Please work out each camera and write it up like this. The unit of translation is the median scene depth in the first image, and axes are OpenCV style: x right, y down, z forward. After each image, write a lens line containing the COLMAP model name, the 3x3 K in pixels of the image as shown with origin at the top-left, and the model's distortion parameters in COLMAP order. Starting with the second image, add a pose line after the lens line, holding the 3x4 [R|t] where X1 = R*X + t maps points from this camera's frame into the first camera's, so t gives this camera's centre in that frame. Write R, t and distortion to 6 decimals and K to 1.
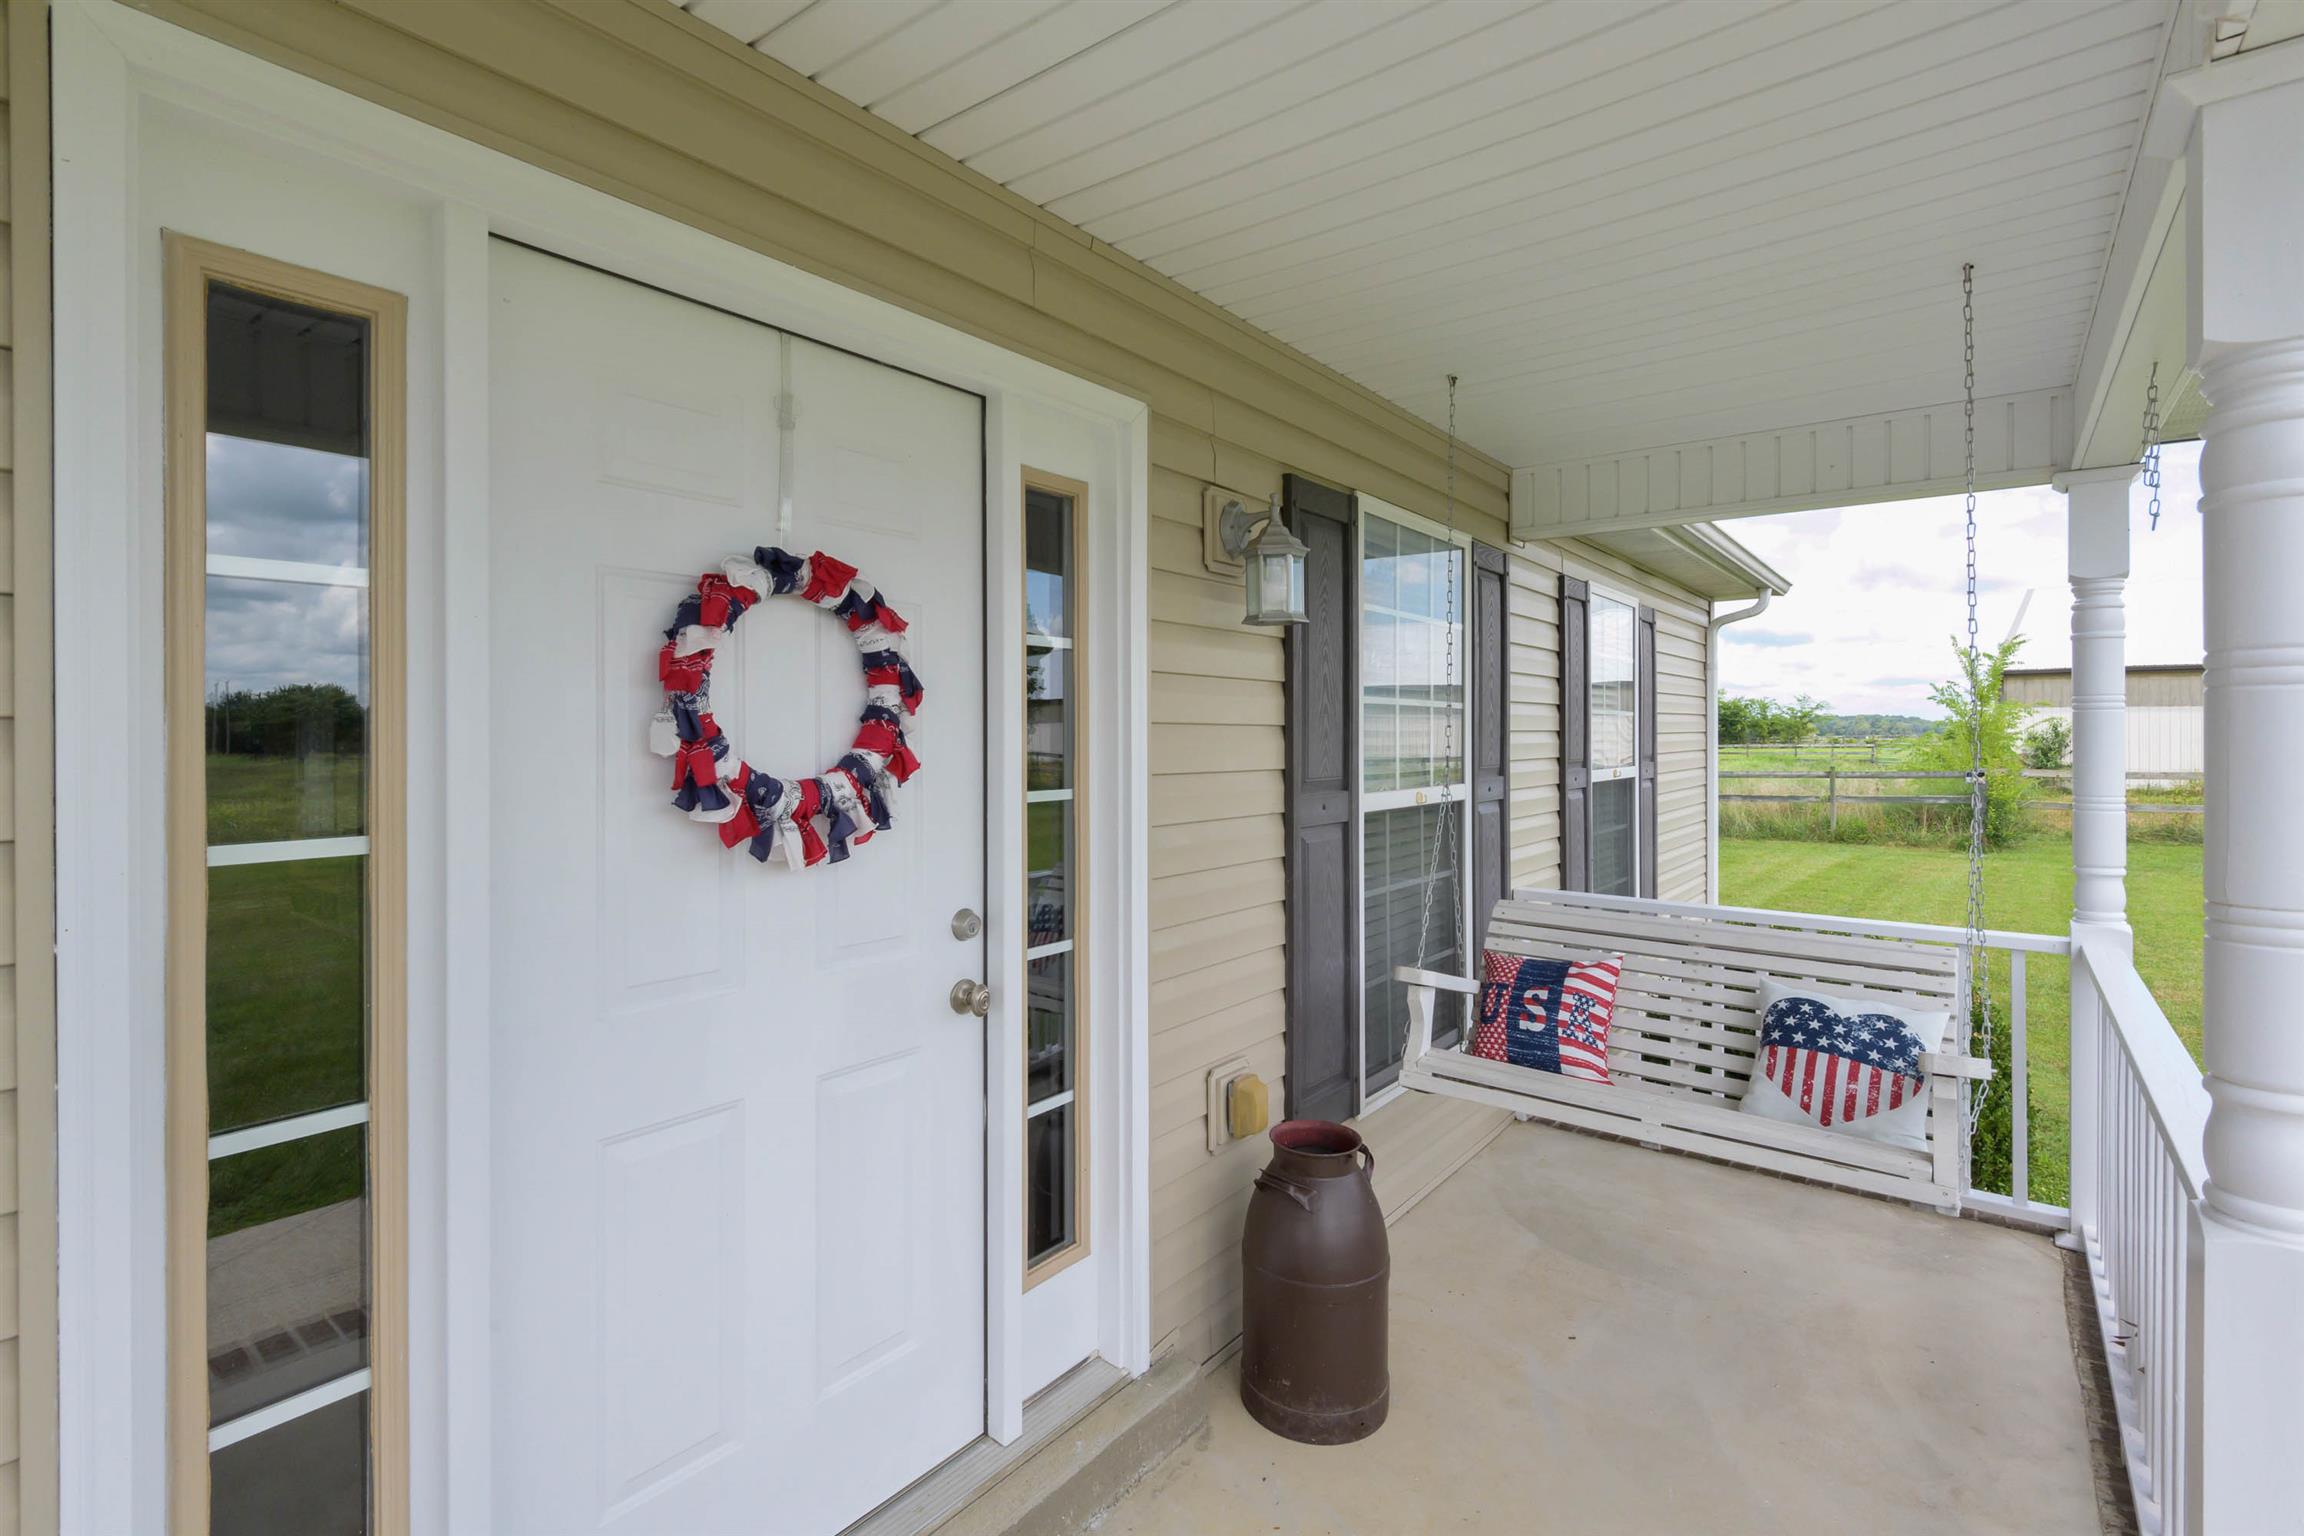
lens RADIAL K [[1064.5, 0, 1119.5], [0, 1064.5, 736.9], [0, 0, 1]] dist [-0.006886, 0.001895]
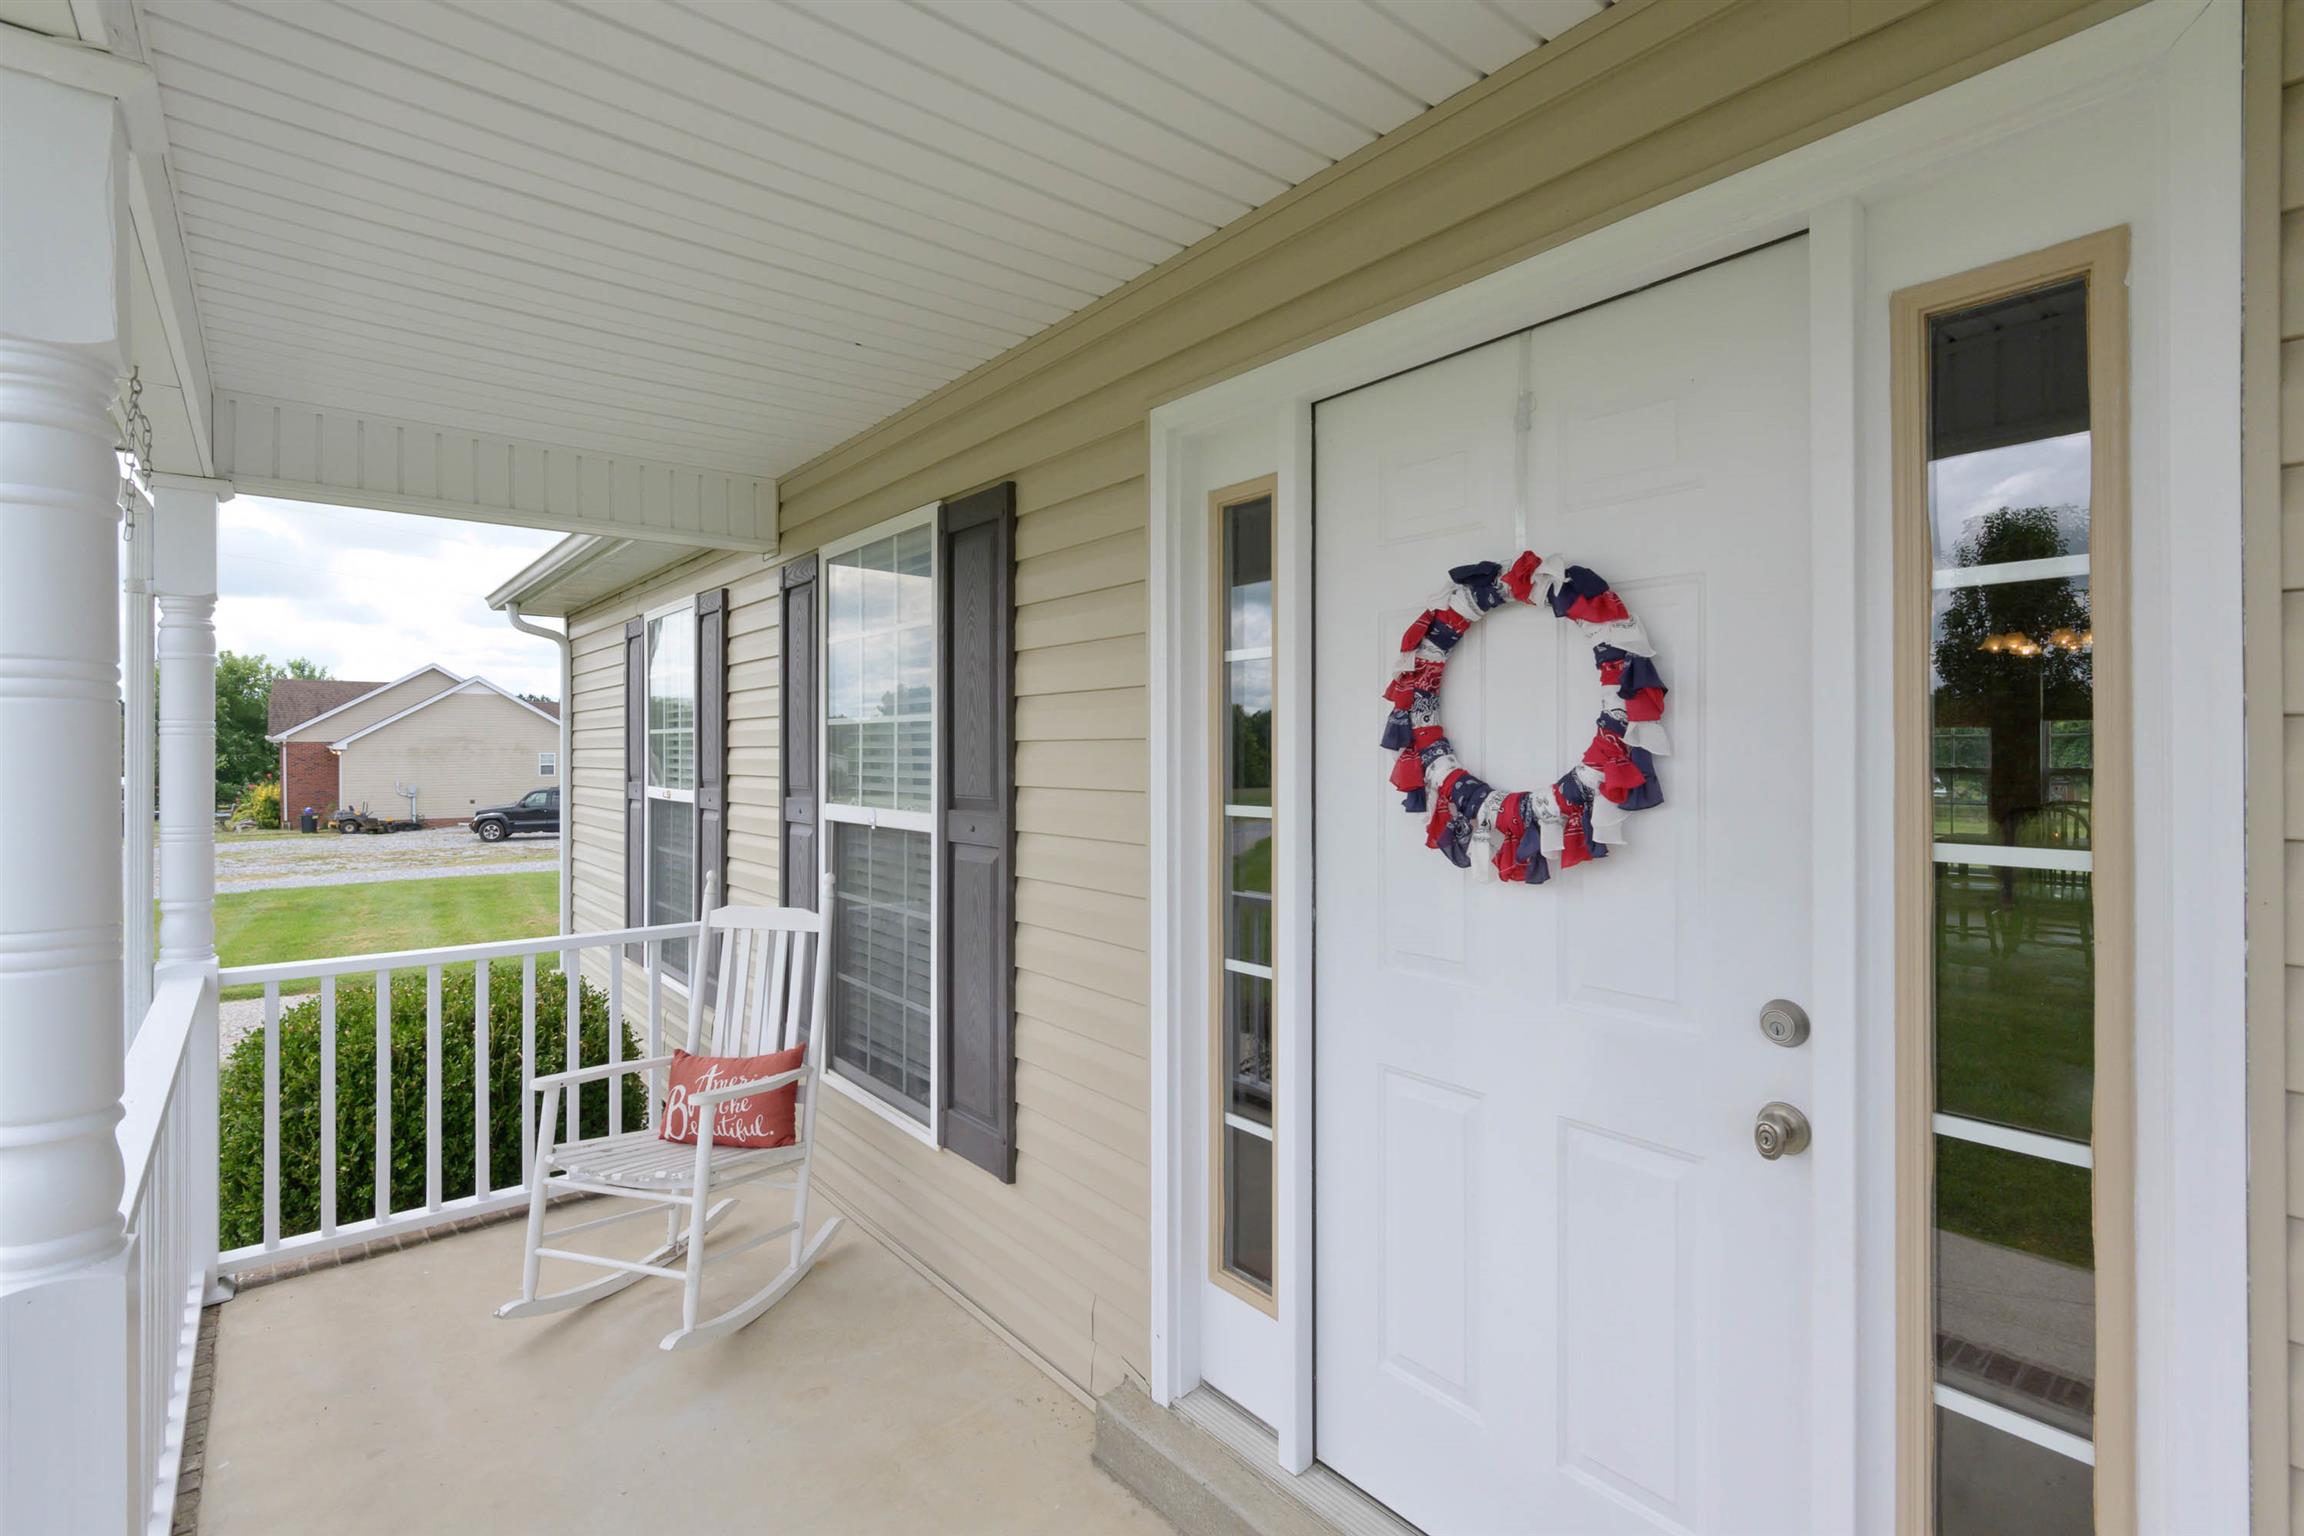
lens RADIAL K [[1064.5, 0, 1145.4], [0, 1064.5, 740.6], [0, 0, 1]] dist [-0.006886, 0.001895]
pose [[-0.208961, 0.001742, -0.977922, 0.697095], [0.003805, 0.999992, 0.000968, -0.008447], [0.977917, -0.003518, -0.208966, 0.849914]]
